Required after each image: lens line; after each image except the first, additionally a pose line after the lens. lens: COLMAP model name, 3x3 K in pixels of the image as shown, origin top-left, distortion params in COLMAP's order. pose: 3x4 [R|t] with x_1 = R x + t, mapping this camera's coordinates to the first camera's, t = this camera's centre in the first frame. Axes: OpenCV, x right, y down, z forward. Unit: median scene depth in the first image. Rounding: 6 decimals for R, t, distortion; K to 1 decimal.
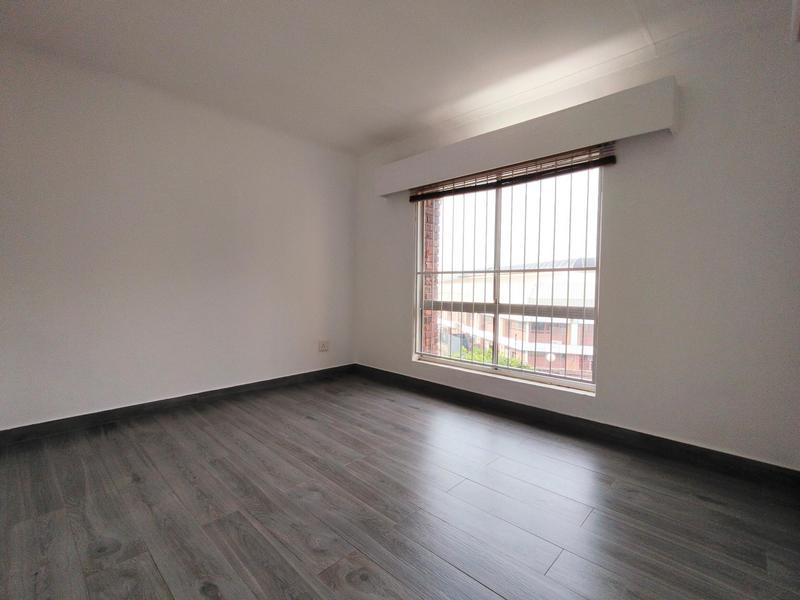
lens RADIAL K [[375.1, 0, 400.0], [0, 375.1, 300.0], [0, 0, 1]] dist [-0.001275, -0.000180]
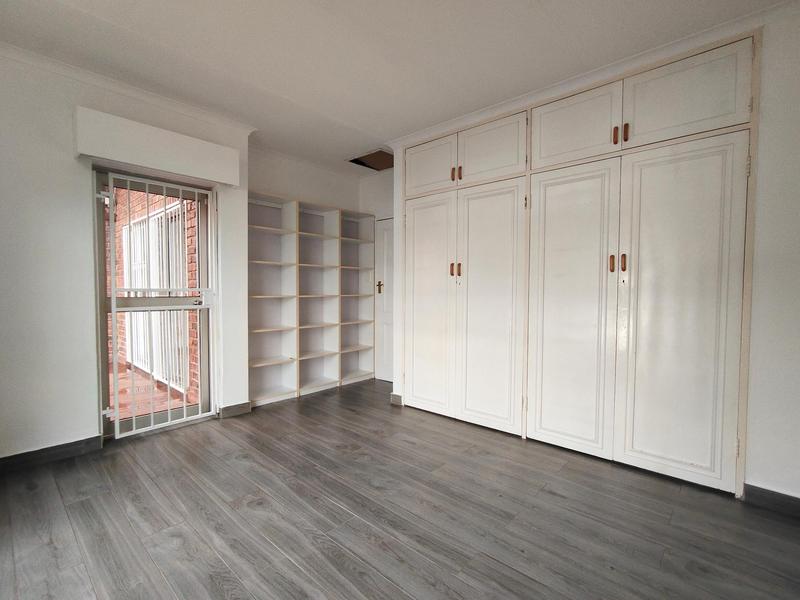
lens RADIAL K [[375.1, 0, 400.0], [0, 375.1, 300.0], [0, 0, 1]] dist [-0.001275, -0.000180]
pose [[-0.999483, -0.014036, -0.028917, -0.241025], [-0.016033, 0.997415, 0.070046, -0.124117], [0.027859, 0.070474, -0.997125, 1.999460]]
